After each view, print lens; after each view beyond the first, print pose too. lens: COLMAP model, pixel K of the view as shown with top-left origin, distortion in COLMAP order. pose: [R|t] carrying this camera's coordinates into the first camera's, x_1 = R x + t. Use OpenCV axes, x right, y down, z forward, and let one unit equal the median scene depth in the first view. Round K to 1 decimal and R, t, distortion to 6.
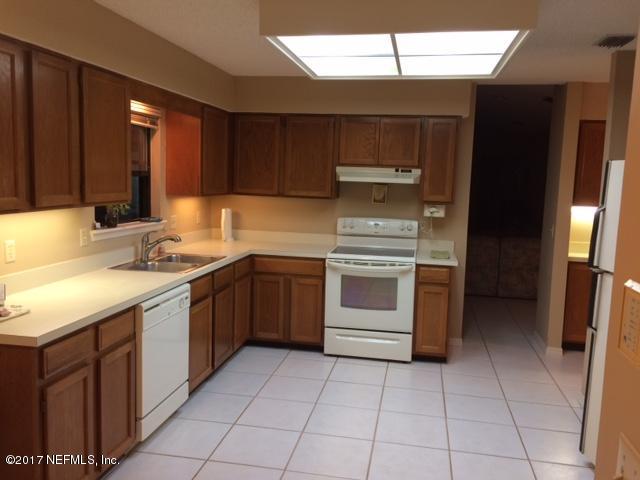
lens RADIAL K [[549.6, 0, 320.0], [0, 549.6, 240.5], [0, 0, 1]] dist [0.054939, -0.042326]
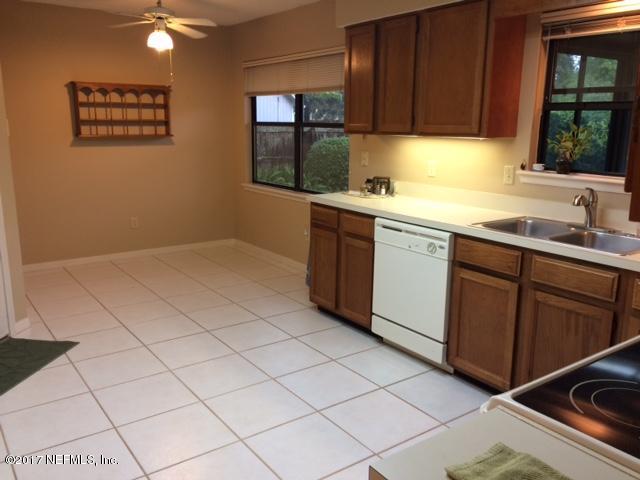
lens RADIAL K [[549.6, 0, 319.6], [0, 549.6, 238.9], [0, 0, 1]] dist [0.054939, -0.042326]
pose [[-0.690307, 0.113665, -0.714533, 0.513789], [-0.118117, 0.956629, 0.266289, -0.118264], [0.713810, 0.268220, -0.646941, 1.422419]]
